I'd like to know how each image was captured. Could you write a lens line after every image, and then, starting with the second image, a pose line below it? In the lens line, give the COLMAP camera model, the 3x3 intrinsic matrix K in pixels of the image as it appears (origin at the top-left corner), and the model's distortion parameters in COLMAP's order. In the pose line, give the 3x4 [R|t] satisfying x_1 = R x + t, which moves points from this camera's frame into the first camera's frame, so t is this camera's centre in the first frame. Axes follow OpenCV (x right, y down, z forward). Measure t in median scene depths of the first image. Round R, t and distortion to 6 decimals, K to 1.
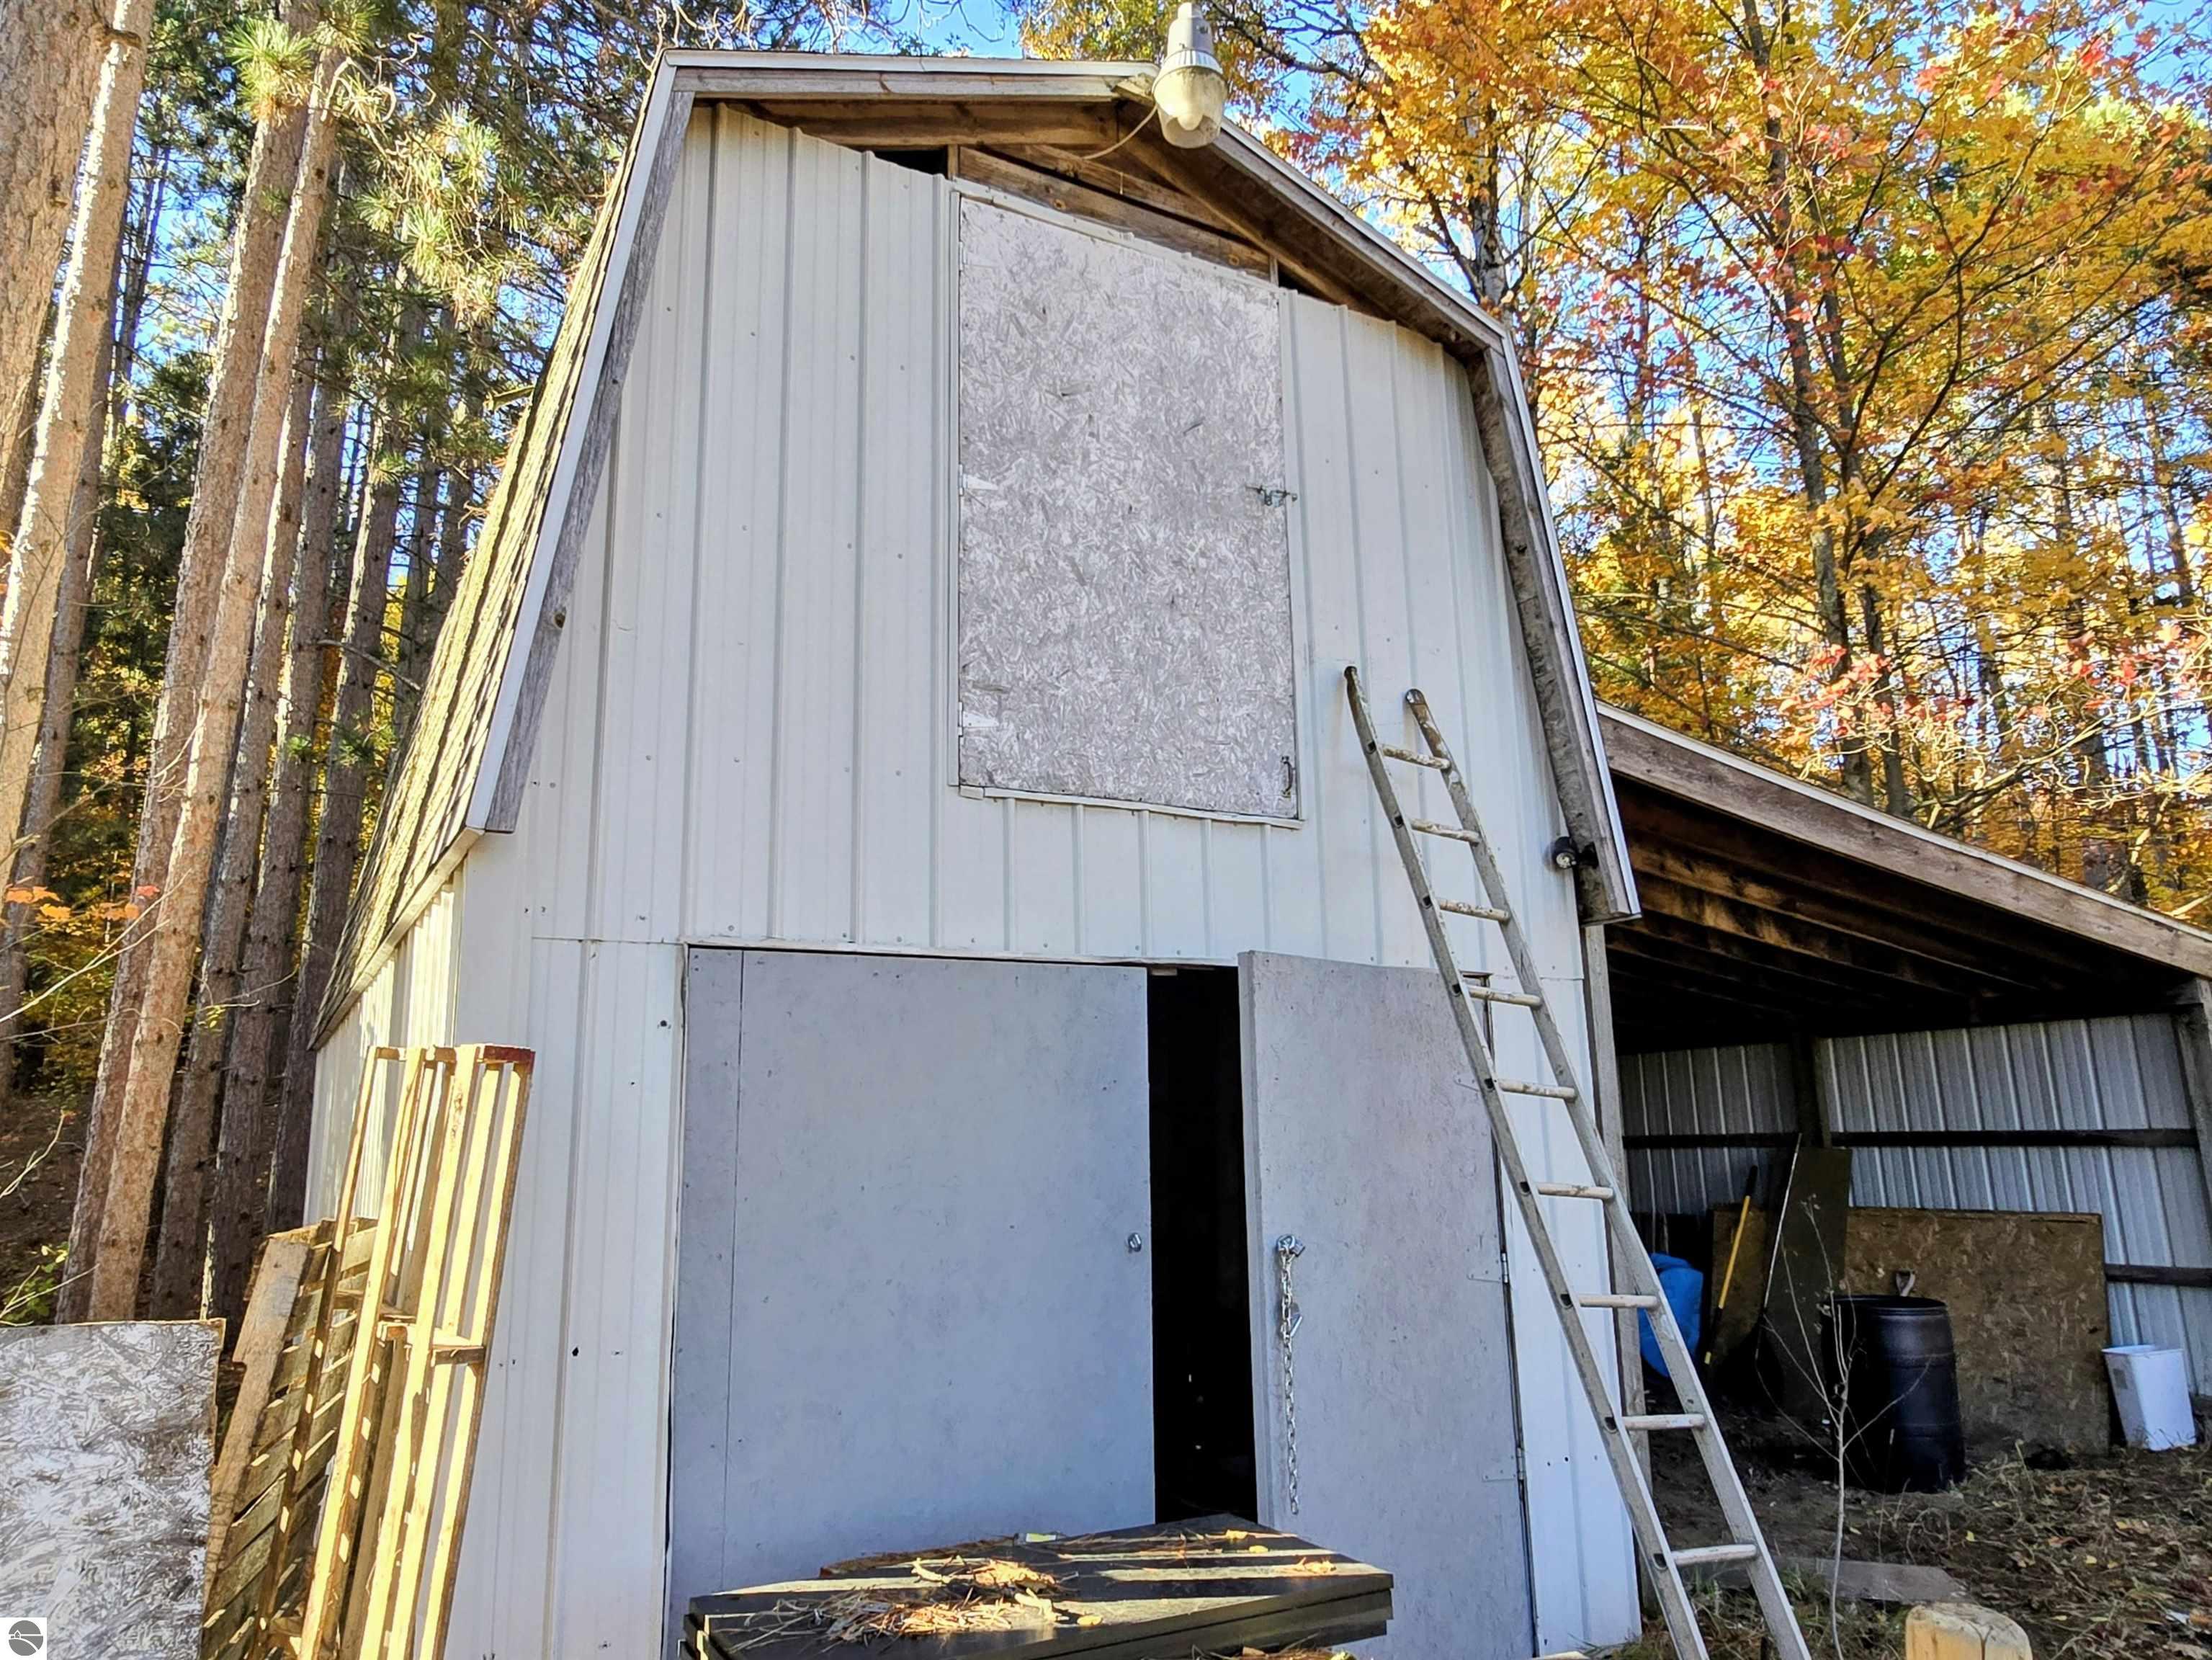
lens RADIAL K [[1460.7, 0, 1110.0], [0, 1460.7, 817.9], [0, 0, 1]] dist [0.000636, -0.000536]
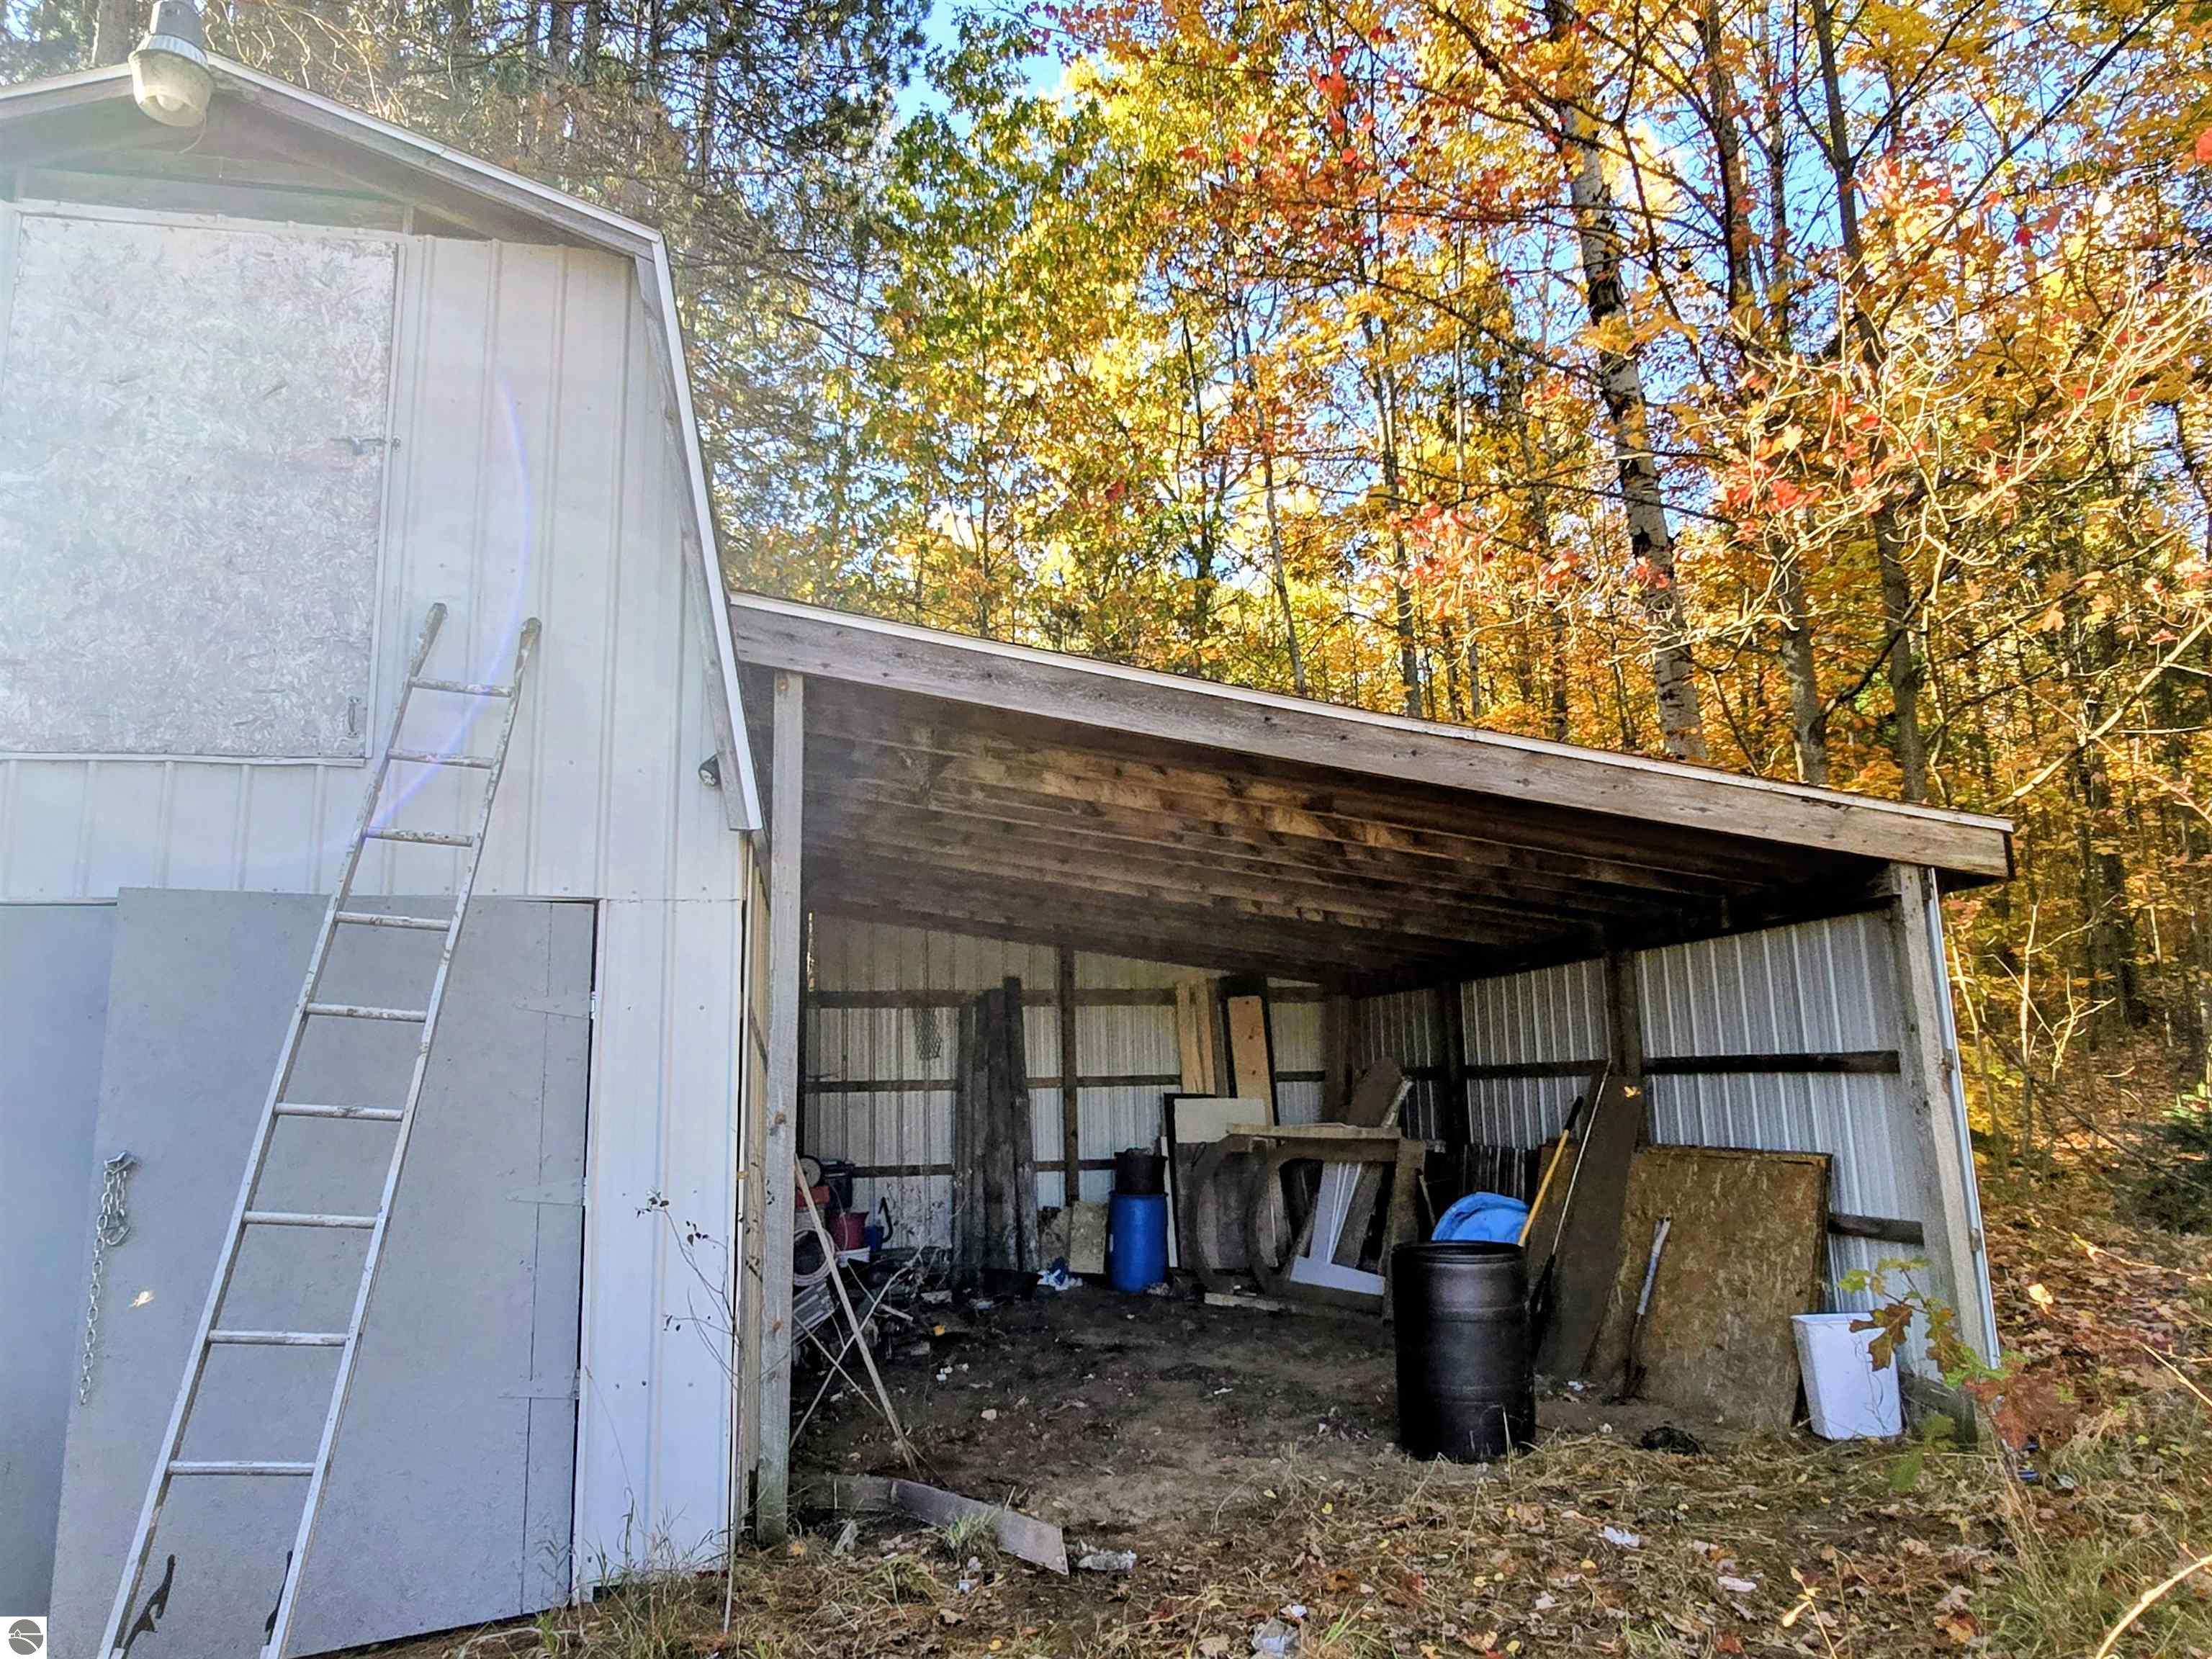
lens RADIAL K [[1460.5, 0, 1110.0], [0, 1460.5, 817.4], [0, 0, 1]] dist [0.000636, -0.000536]
pose [[0.948496, -0.056192, -0.311765, 0.954952], [0.069626, 0.997056, 0.032118, 0.046822], [0.309043, -0.052171, 0.949616, 0.177352]]
